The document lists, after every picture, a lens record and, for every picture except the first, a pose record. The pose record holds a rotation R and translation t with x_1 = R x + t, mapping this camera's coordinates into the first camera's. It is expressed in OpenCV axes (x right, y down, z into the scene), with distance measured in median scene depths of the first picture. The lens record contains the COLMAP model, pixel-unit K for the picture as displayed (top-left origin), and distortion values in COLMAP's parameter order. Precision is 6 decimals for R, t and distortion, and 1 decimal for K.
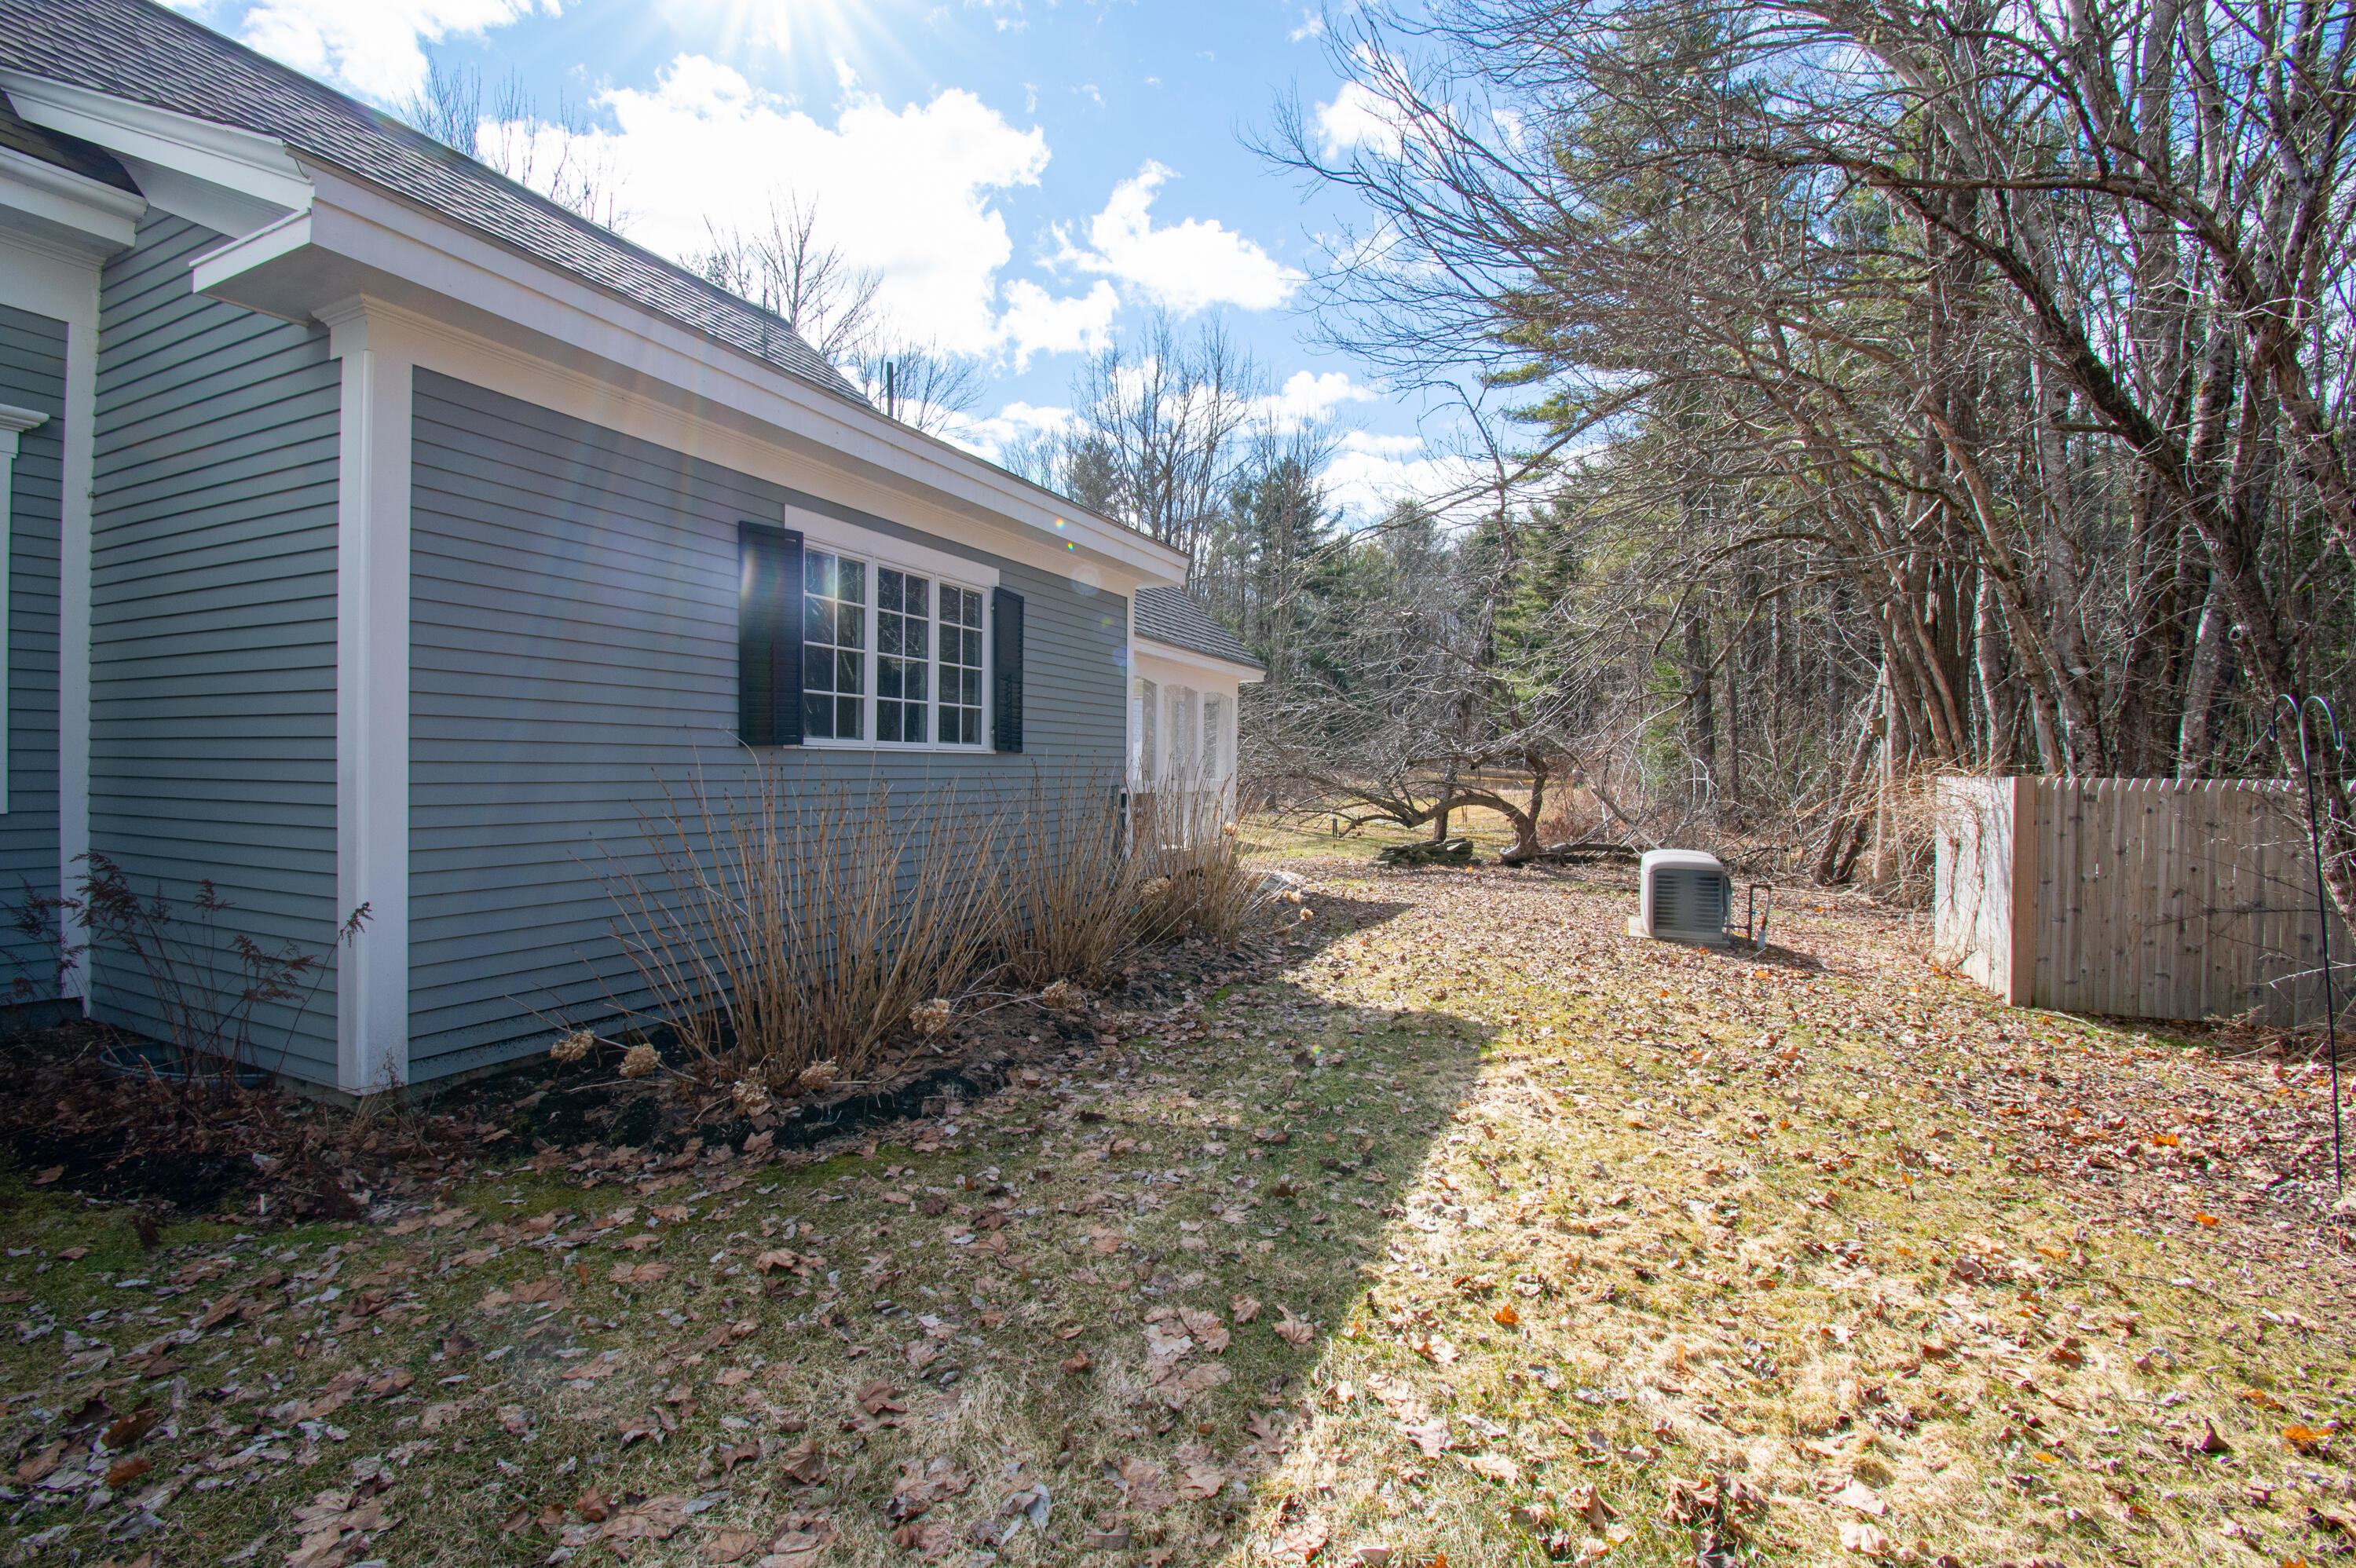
lens RADIAL K [[1034.7, 0, 1177.1], [0, 1034.7, 777.4], [0, 0, 1]] dist [0.021853, -0.026752]
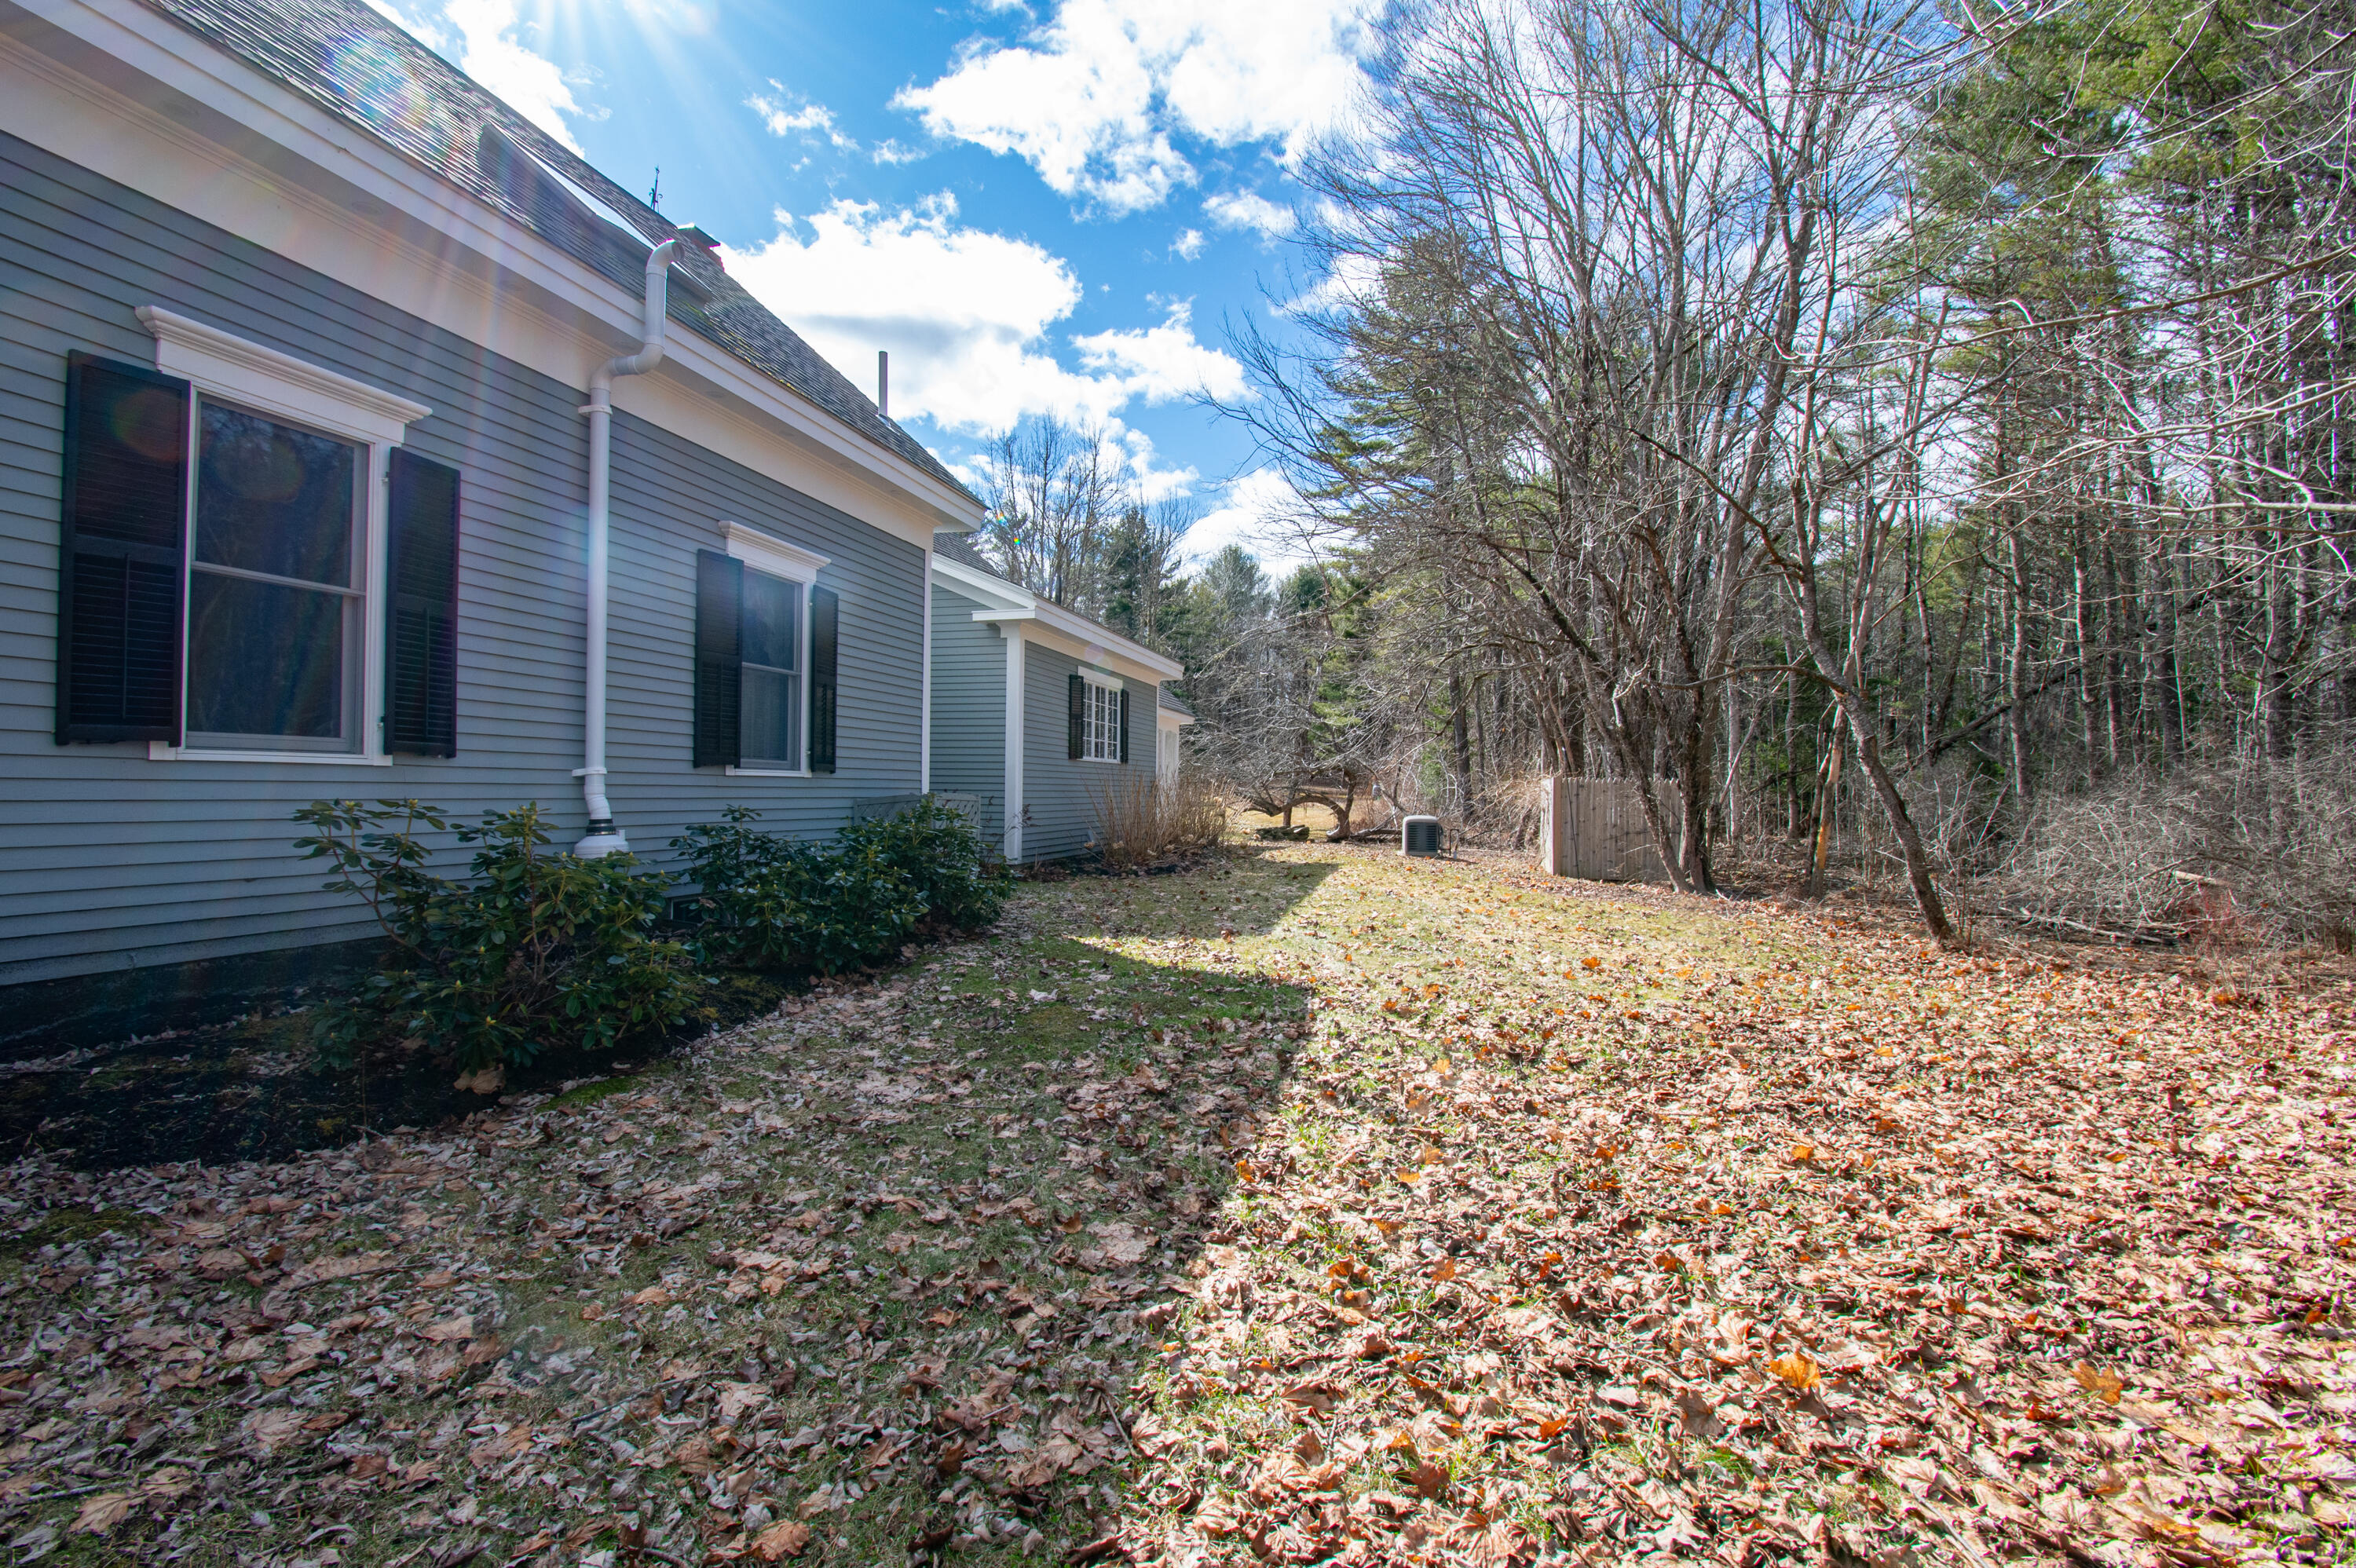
lens RADIAL K [[1034.7, 0, 1177.1], [0, 1034.7, 777.4], [0, 0, 1]] dist [0.021853, -0.026752]
pose [[0.985000, 0.002399, 0.172535, -0.168392], [0.001052, 0.999801, -0.019903, 0.020008], [-0.172549, 0.019786, 0.984802, -0.463510]]
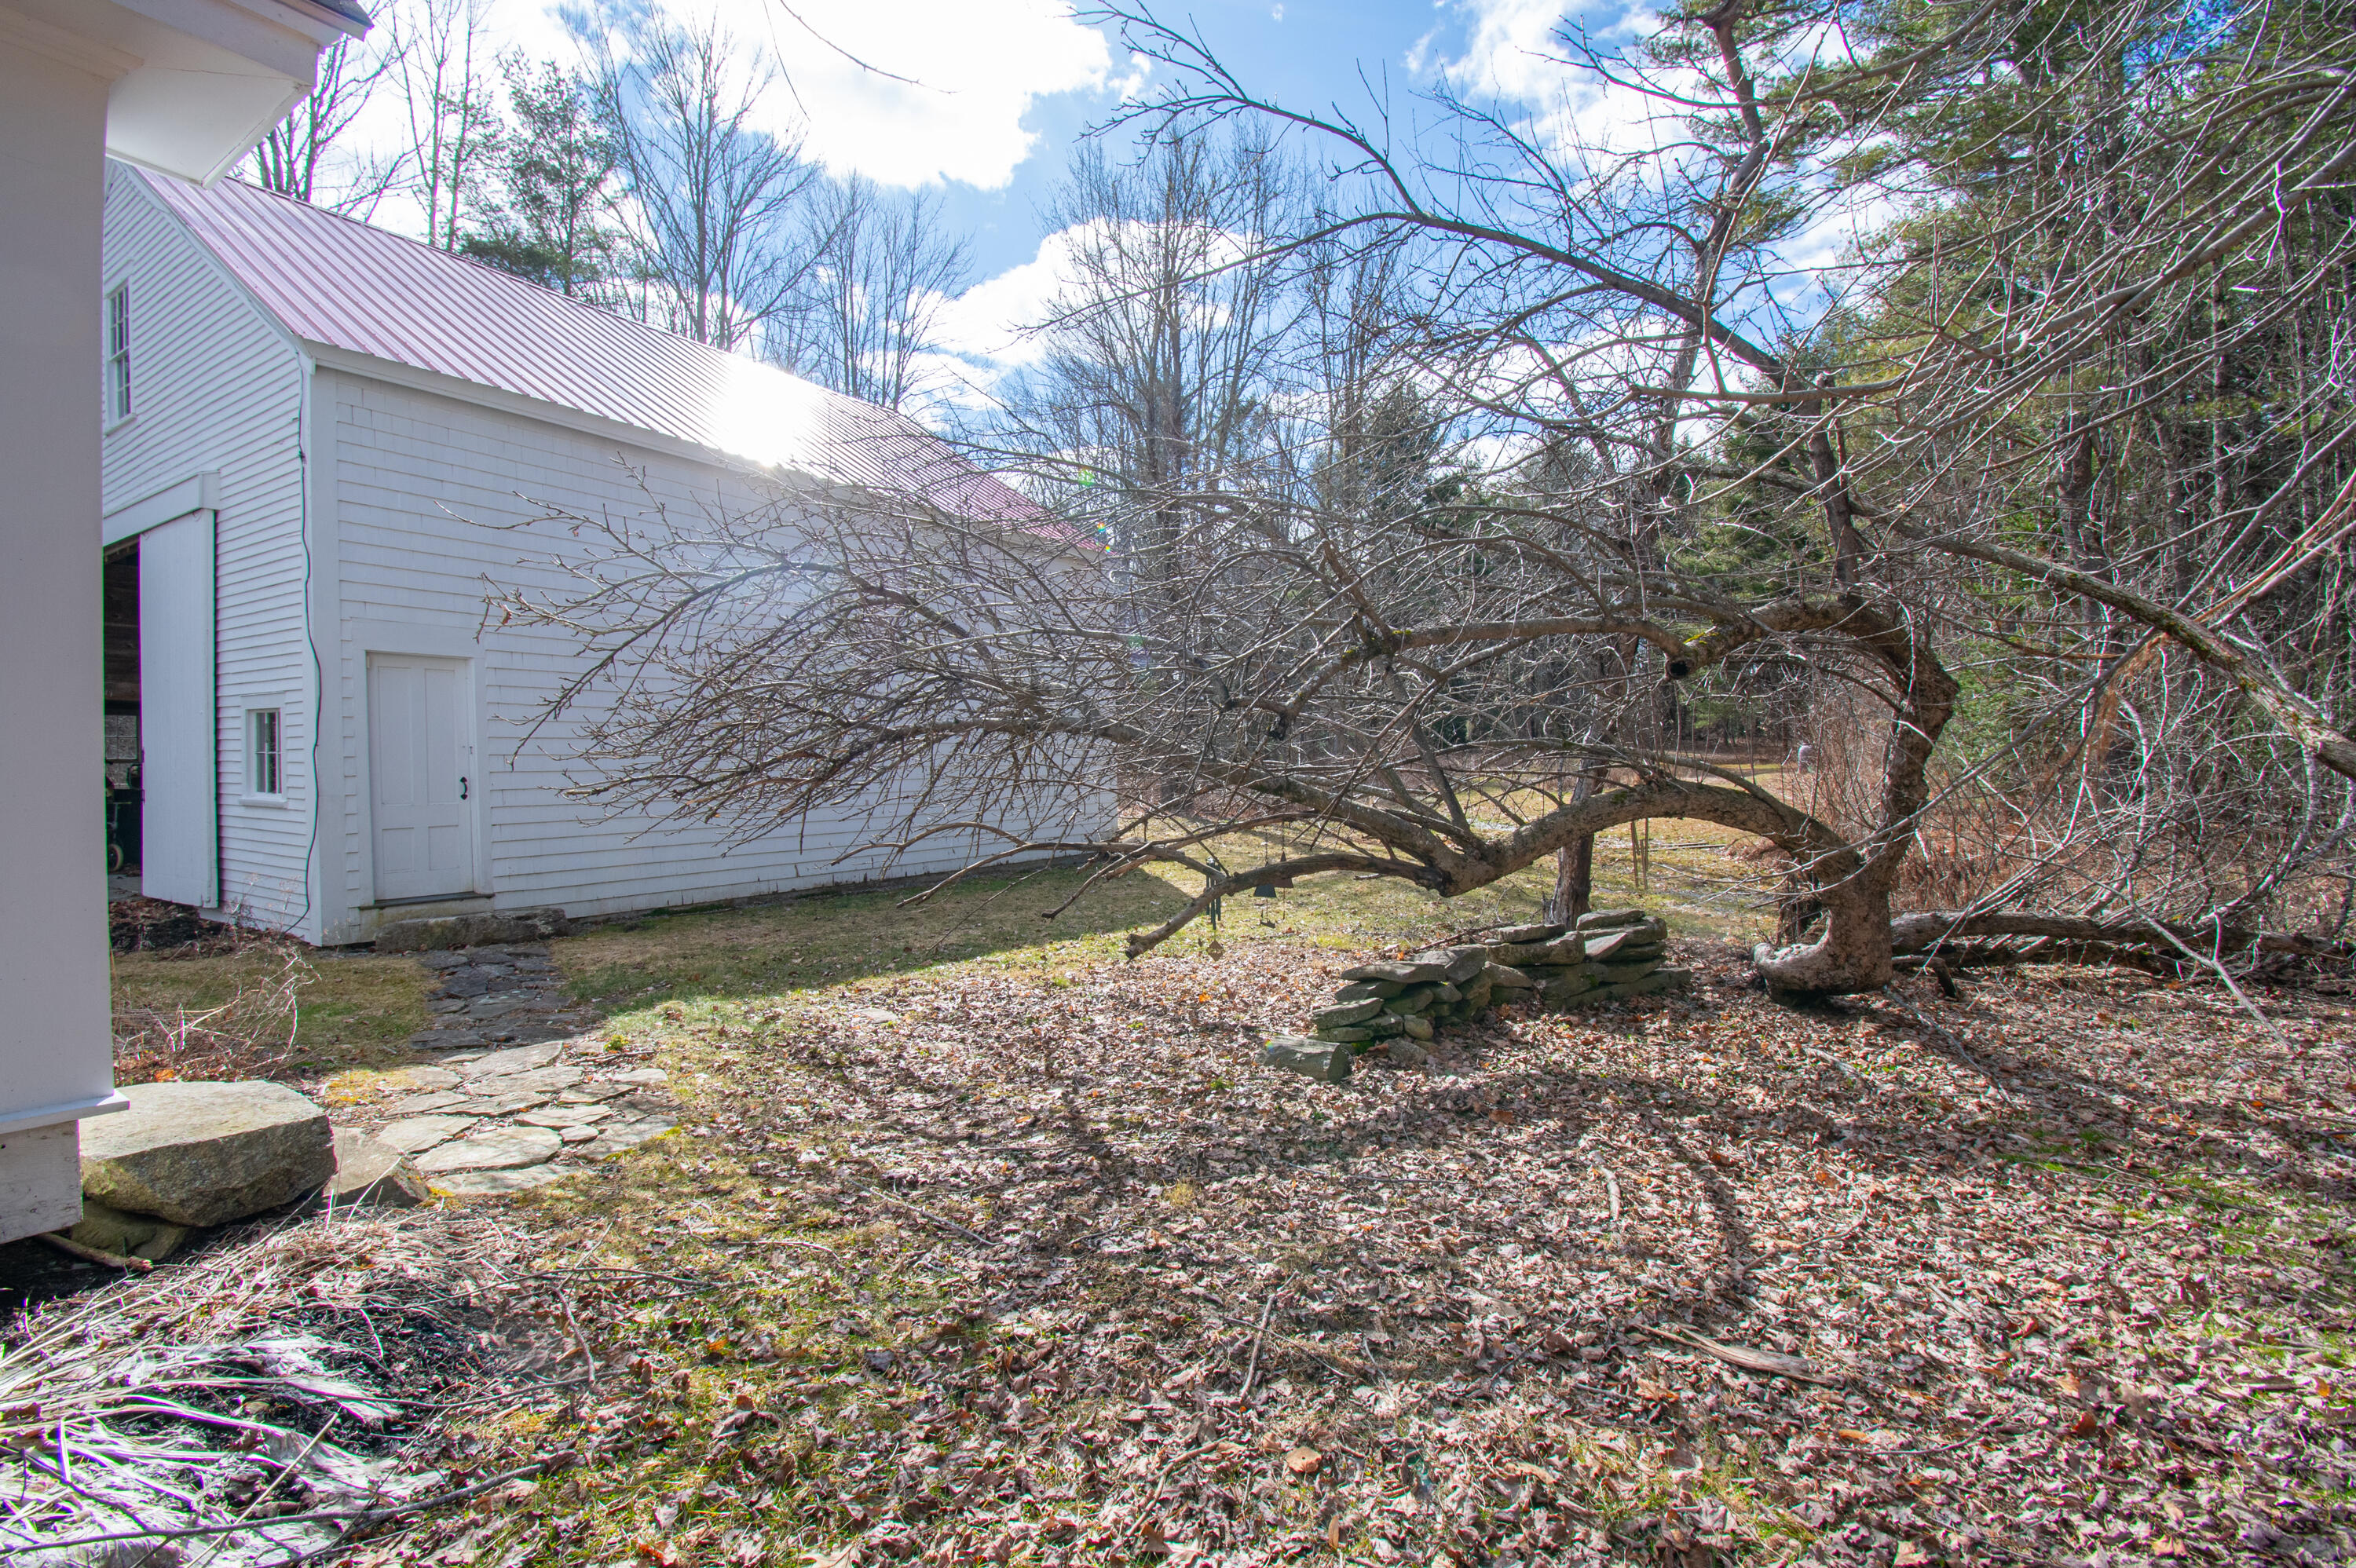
lens RADIAL K [[1034.7, 0, 1177.1], [0, 1034.7, 777.4], [0, 0, 1]] dist [0.021853, -0.026752]
pose [[0.990646, -0.009724, -0.136110, 0.179351], [0.010632, 0.999926, 0.005944, 0.011326], [0.136042, -0.007335, 0.990676, 0.665435]]
